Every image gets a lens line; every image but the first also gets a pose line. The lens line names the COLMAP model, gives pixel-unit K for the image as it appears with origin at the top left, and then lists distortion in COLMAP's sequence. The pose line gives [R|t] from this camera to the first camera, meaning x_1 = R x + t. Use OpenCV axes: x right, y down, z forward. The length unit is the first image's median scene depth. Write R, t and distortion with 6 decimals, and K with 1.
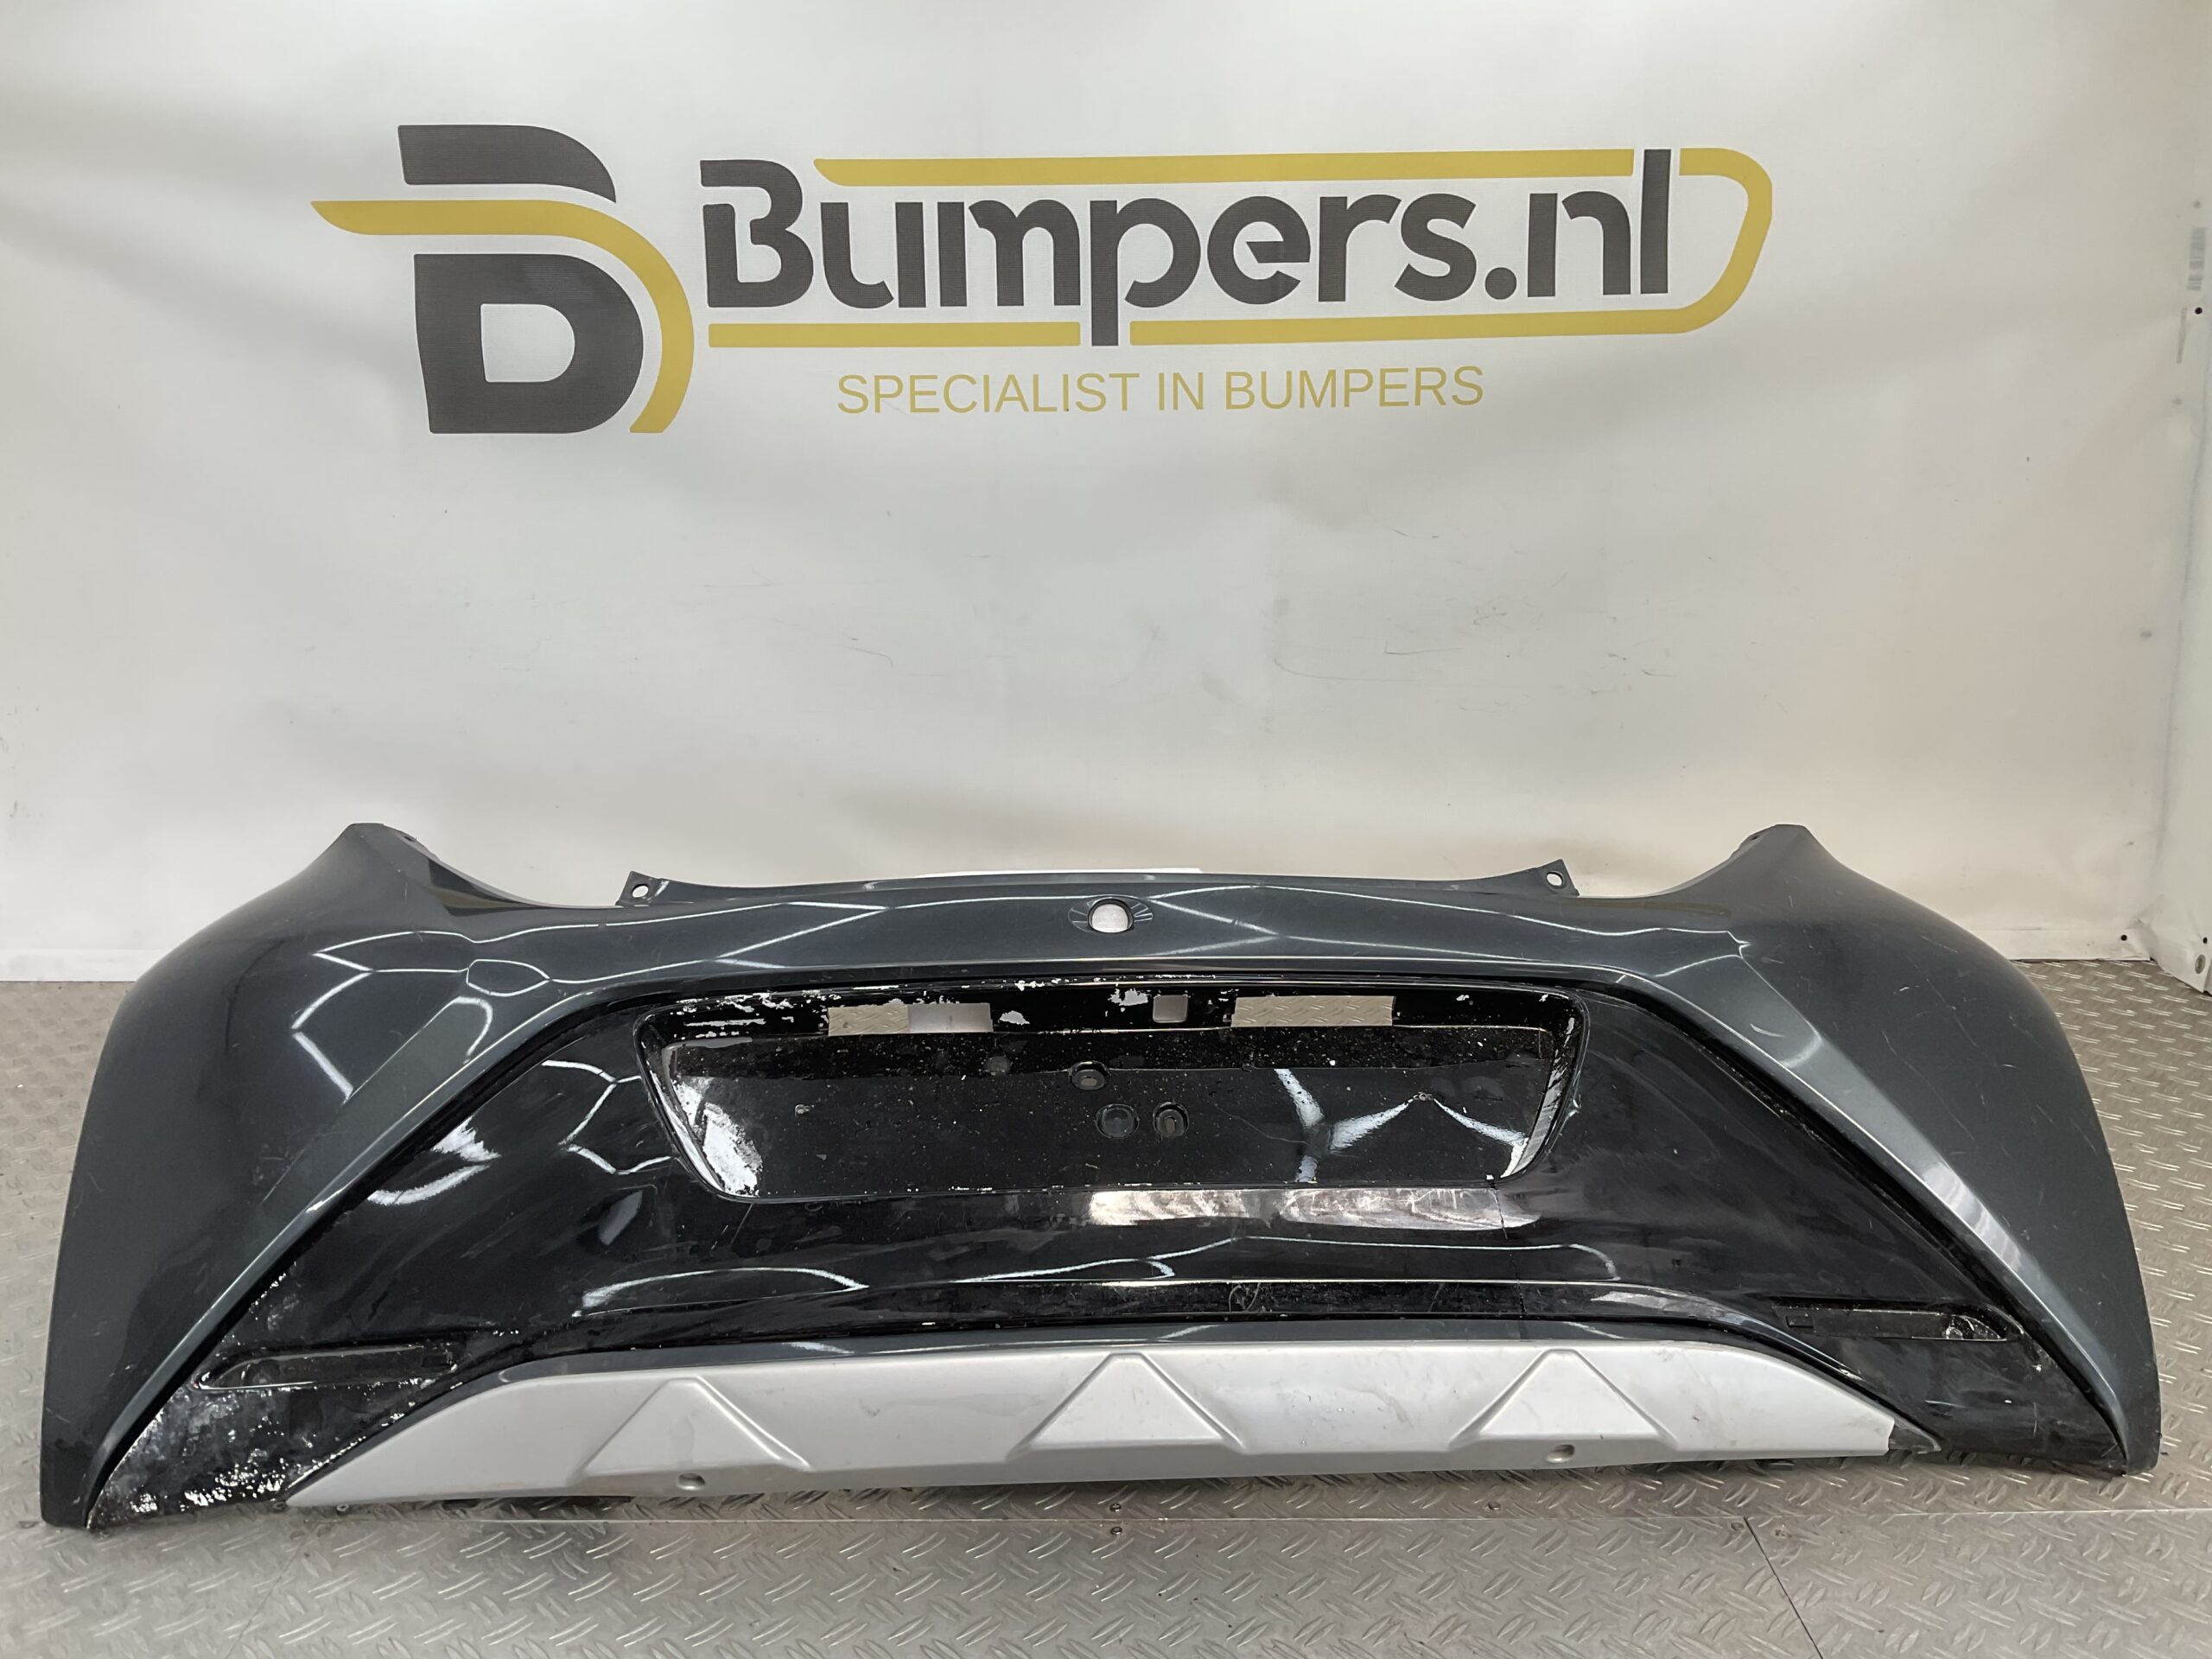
lens RADIAL K [[1822.1, 0, 1106.0], [0, 1822.1, 829.5], [0, 0, 1]] dist [0.071339, -0.138034]
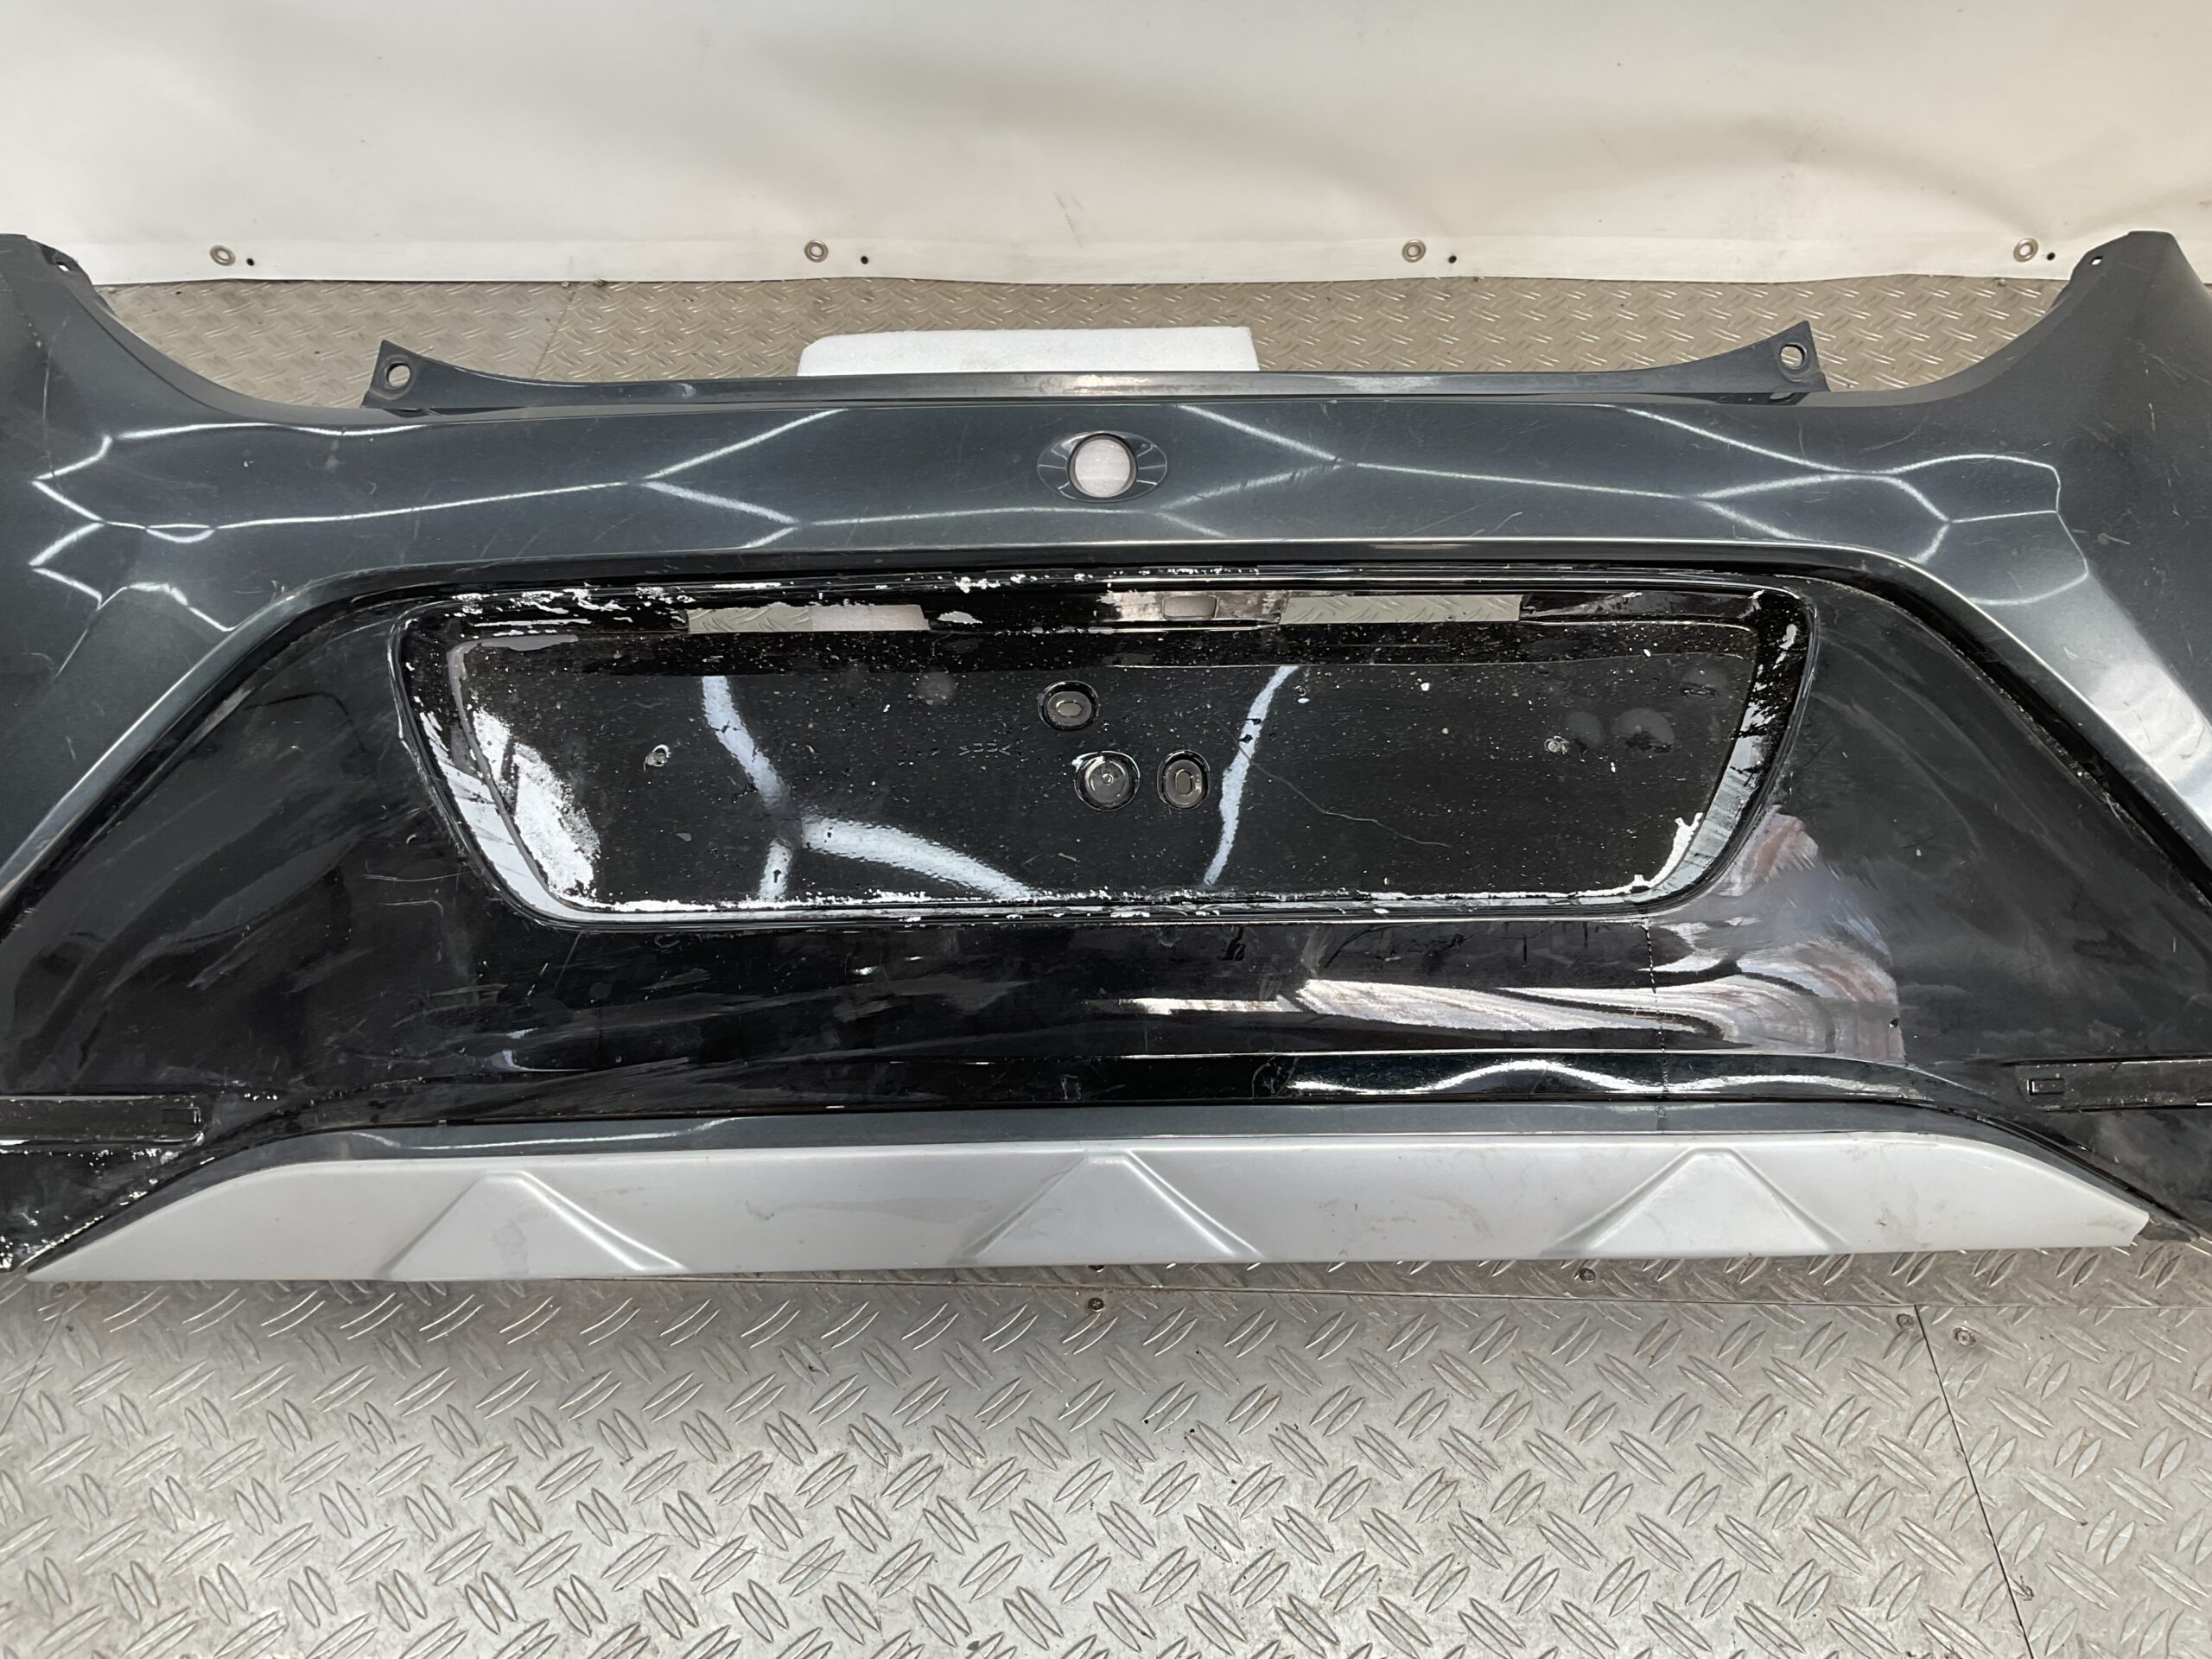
lens RADIAL K [[1822.1, 0, 1106.0], [0, 1822.1, 829.5], [0, 0, 1]] dist [0.071339, -0.138034]
pose [[0.999417, 0.019103, -0.028304, 0.027367], [-0.003397, 0.880390, 0.474238, -0.163077], [0.033978, -0.473865, 0.879942, 0.405904]]
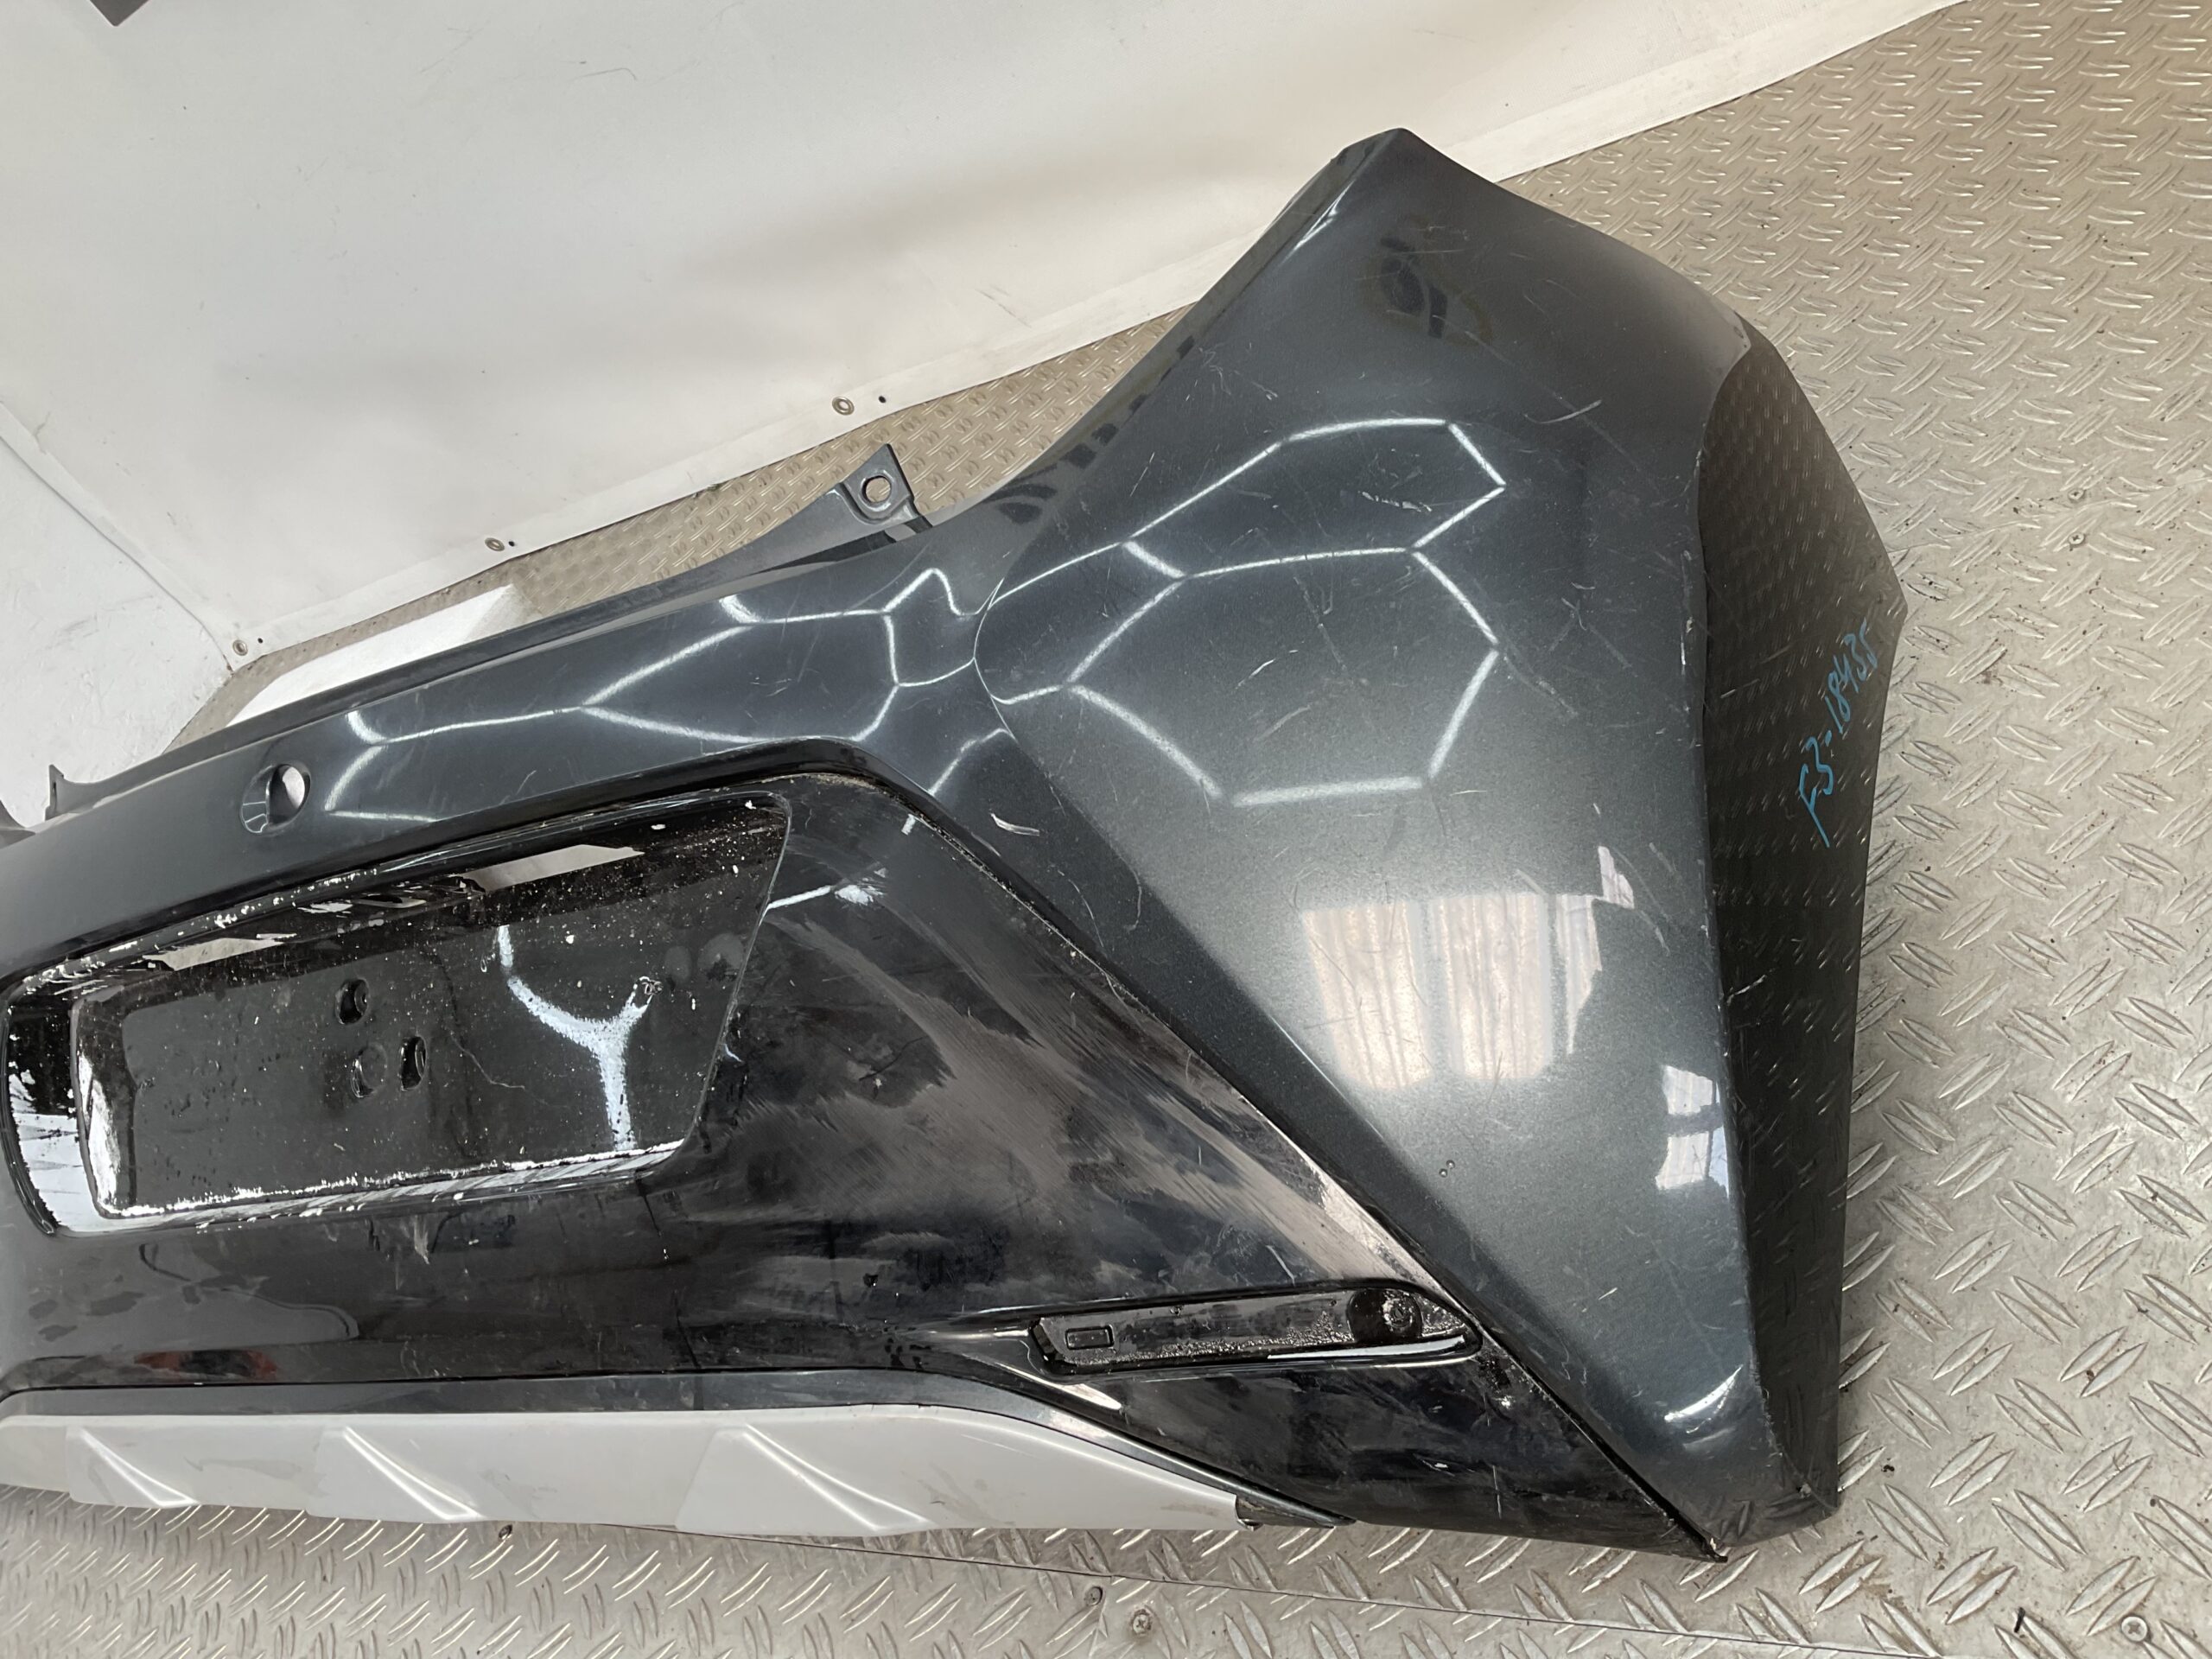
lens RADIAL K [[1822.1, 0, 1106.0], [0, 1822.1, 829.5], [0, 0, 1]] dist [0.071339, -0.138034]
pose [[0.806619, -0.141245, -0.573947, 0.752868], [0.422509, 0.816833, 0.392772, -0.097732], [0.413342, -0.559315, 0.718551, 0.676642]]
